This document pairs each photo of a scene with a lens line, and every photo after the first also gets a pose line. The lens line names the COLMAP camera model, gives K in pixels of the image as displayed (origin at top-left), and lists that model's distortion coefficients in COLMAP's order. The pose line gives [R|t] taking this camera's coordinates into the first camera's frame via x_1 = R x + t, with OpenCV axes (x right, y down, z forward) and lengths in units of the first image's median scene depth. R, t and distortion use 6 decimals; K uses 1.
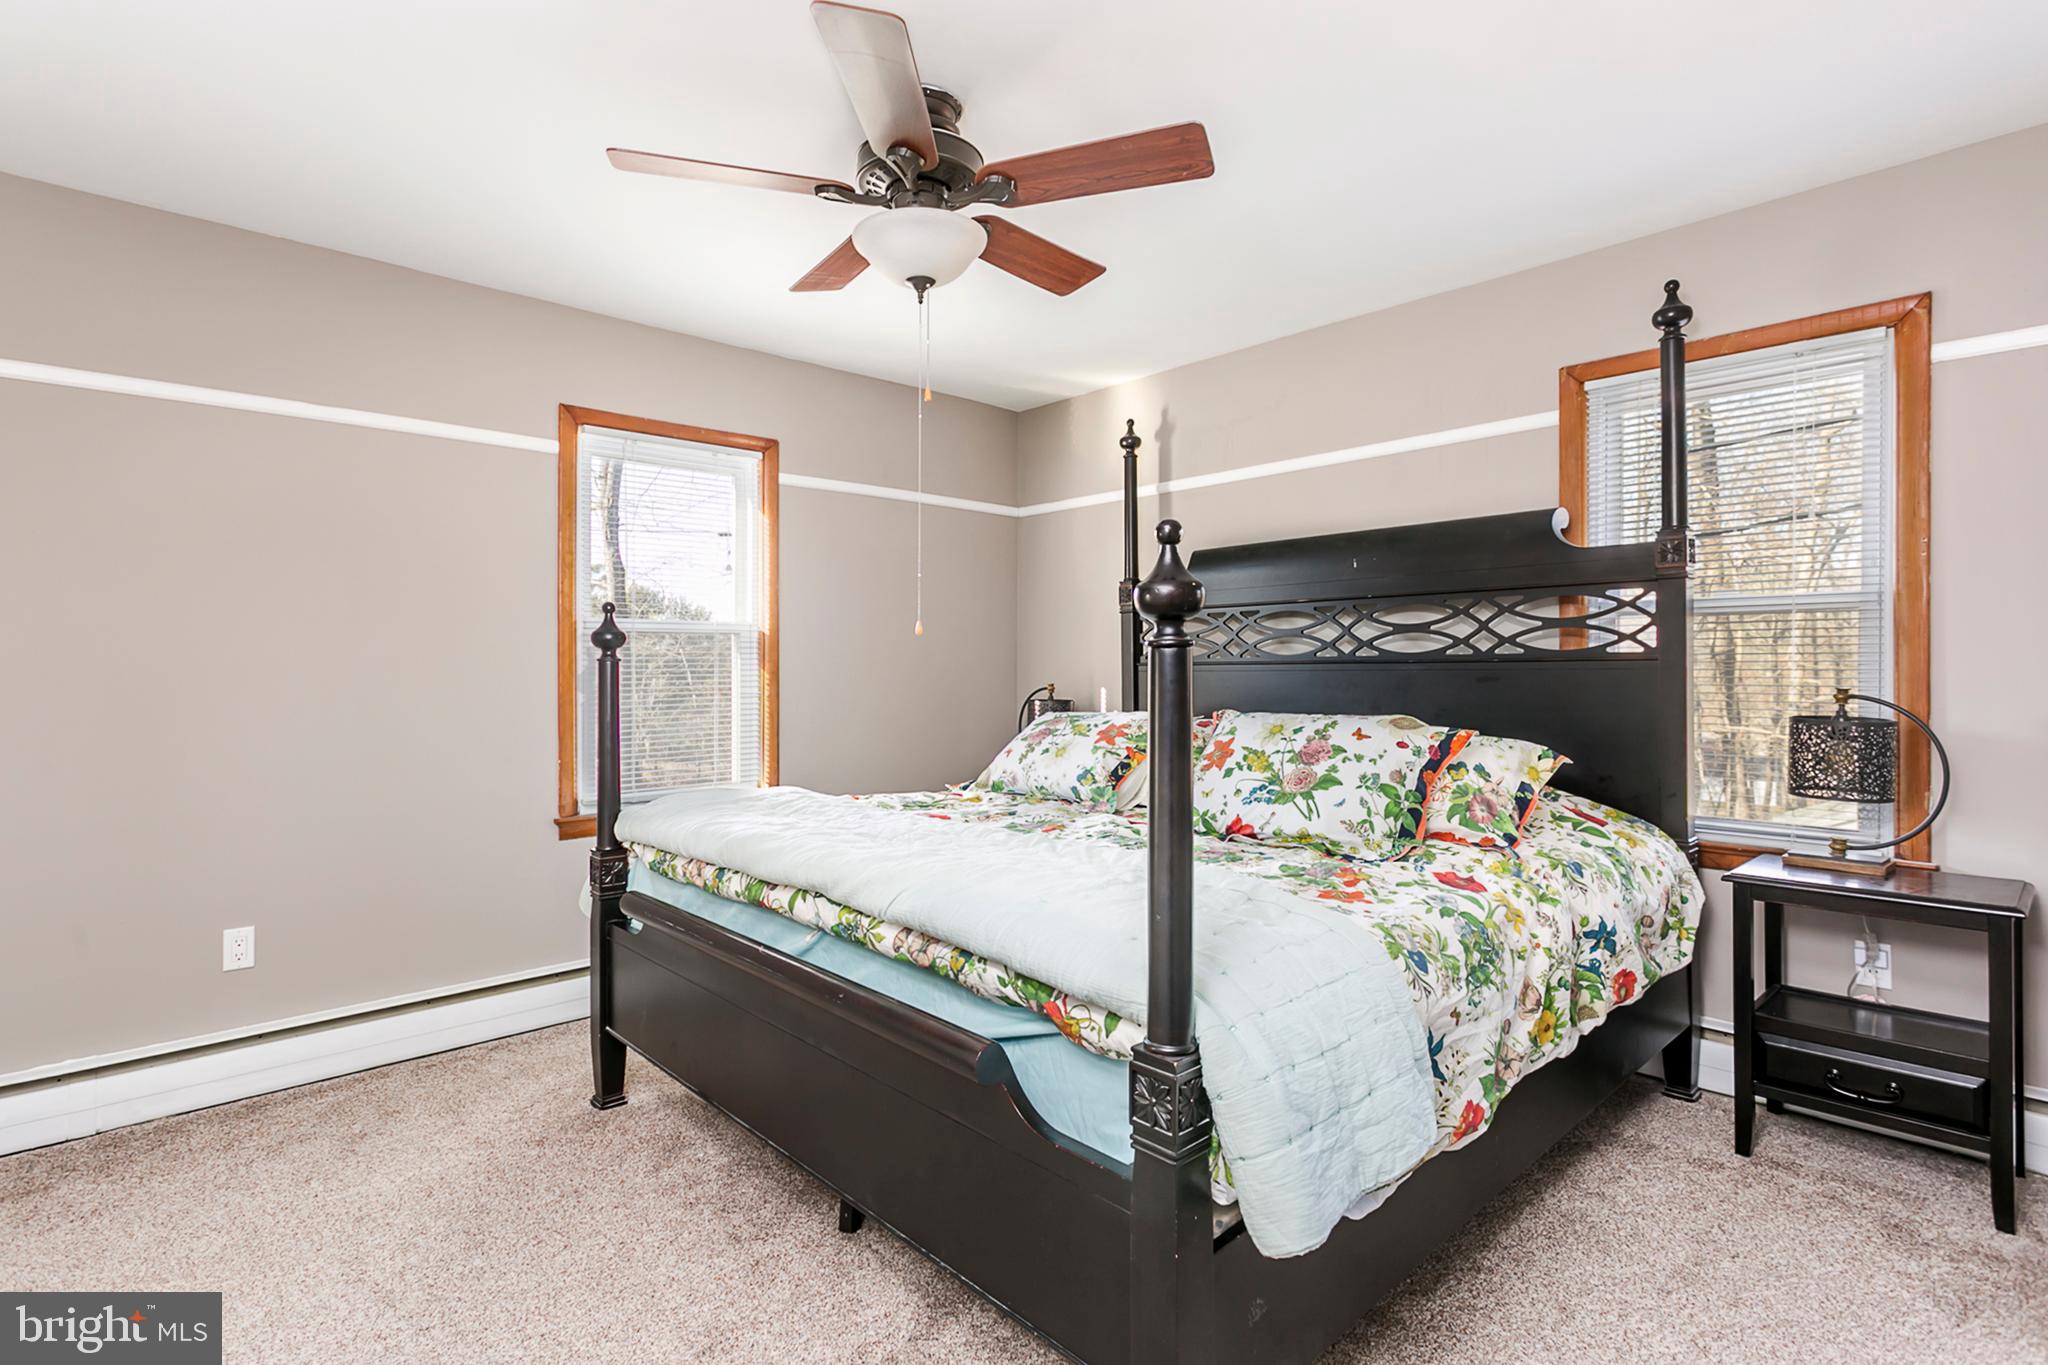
lens RADIAL K [[1021.1, 0, 1038.3], [0, 1021.1, 680.2], [0, 0, 1]] dist [-0.001609, 0.002829]
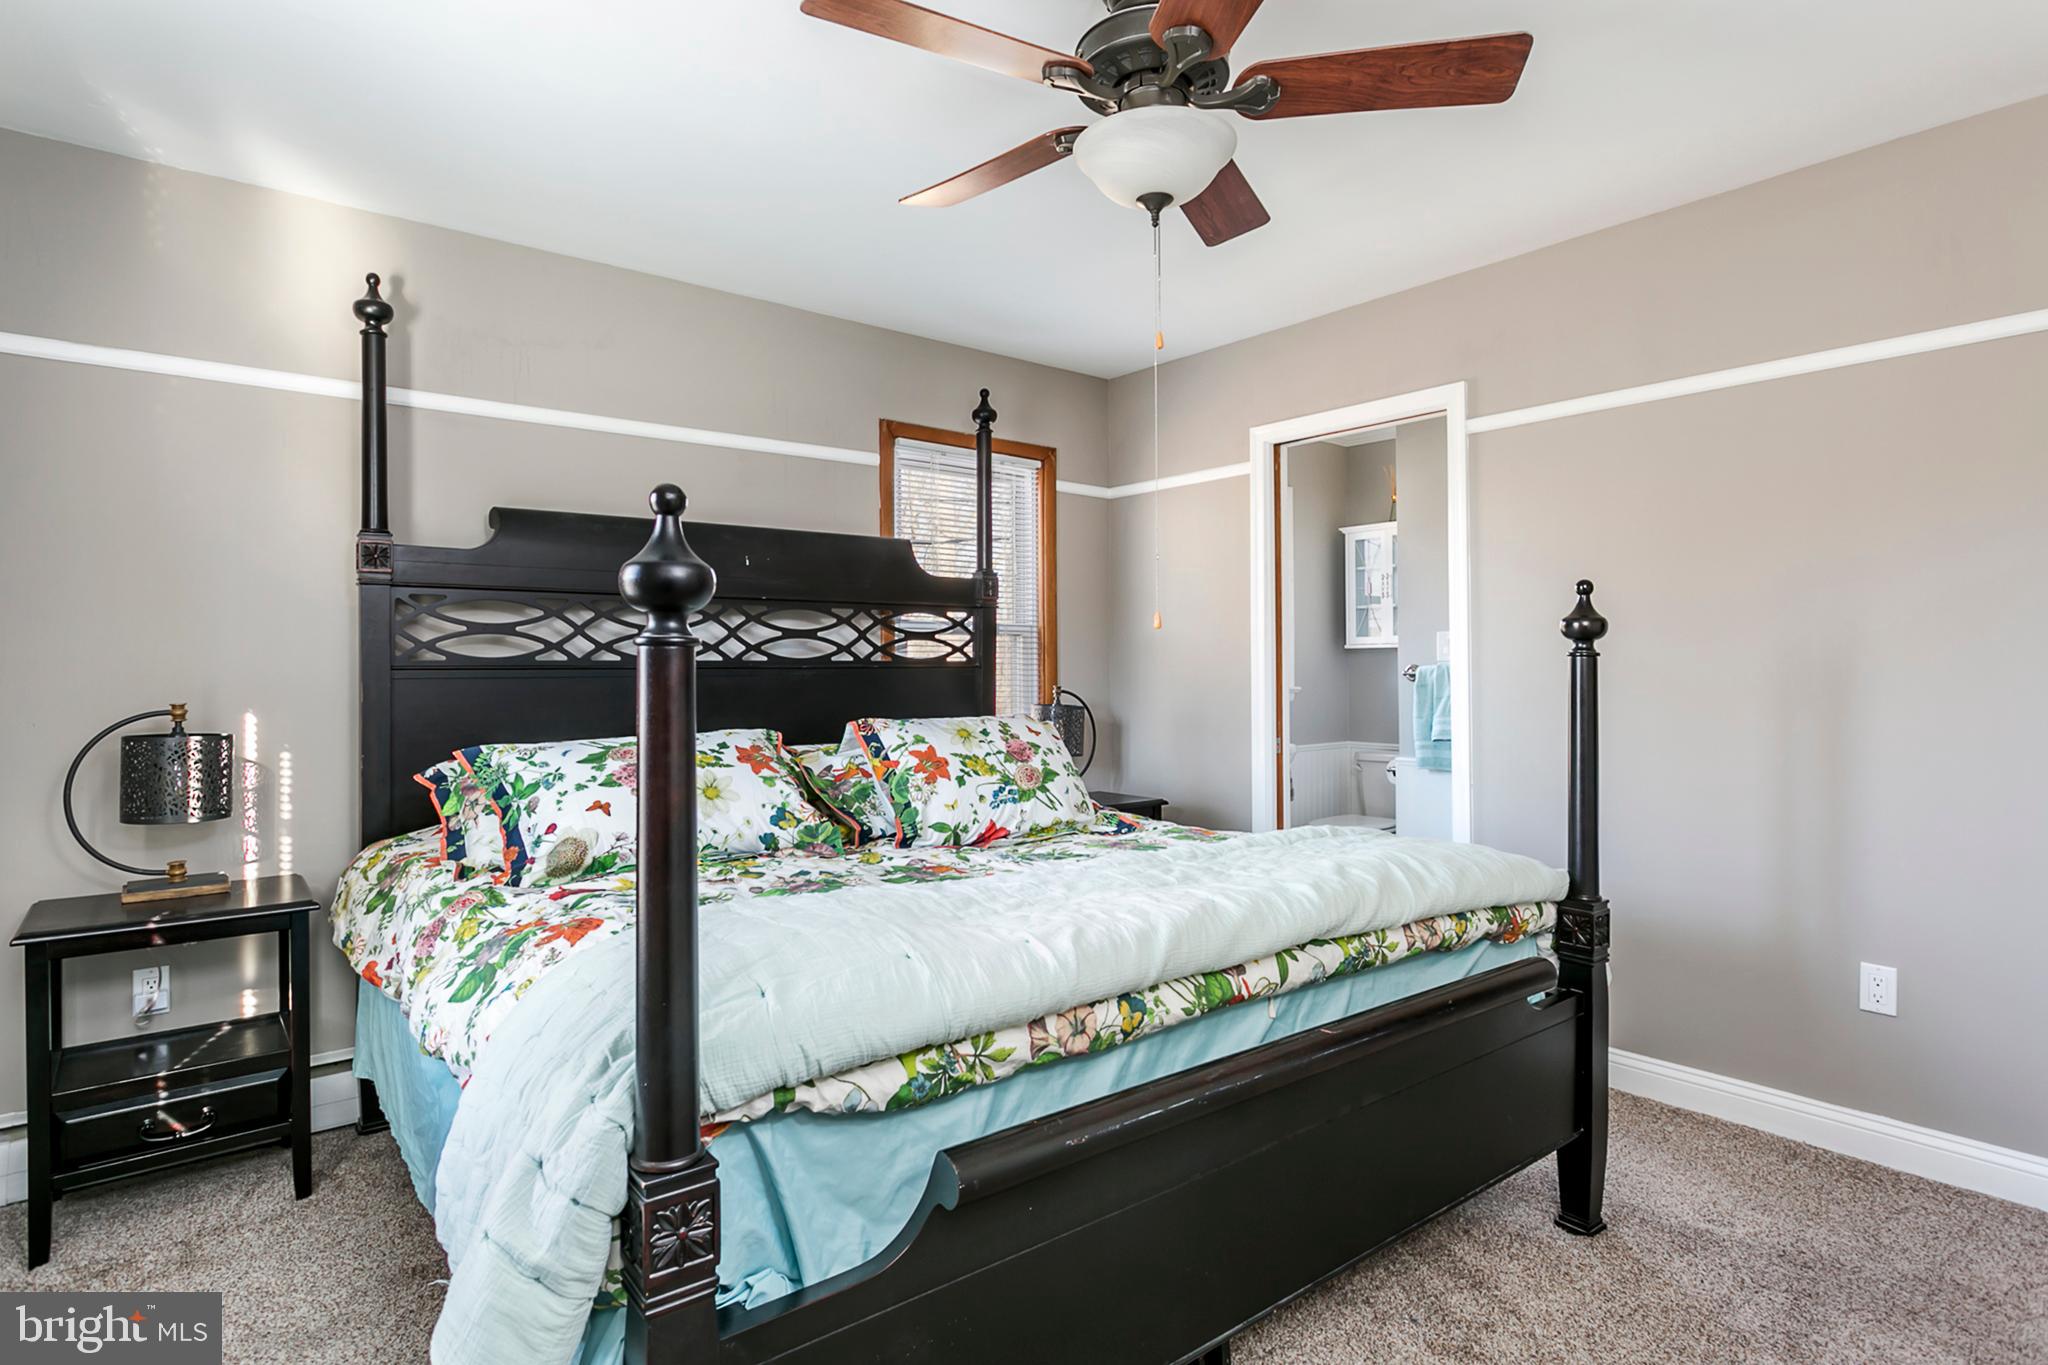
lens RADIAL K [[1058.9, 0, 1033.6], [0, 1058.9, 673.1], [0, 0, 1]] dist [0.002075, 0.002494]
pose [[0.084295, 0.004145, 0.996432, -0.749746], [0.016312, 0.999852, -0.005539, -0.003677], [-0.996307, 0.016721, 0.084215, 0.792894]]
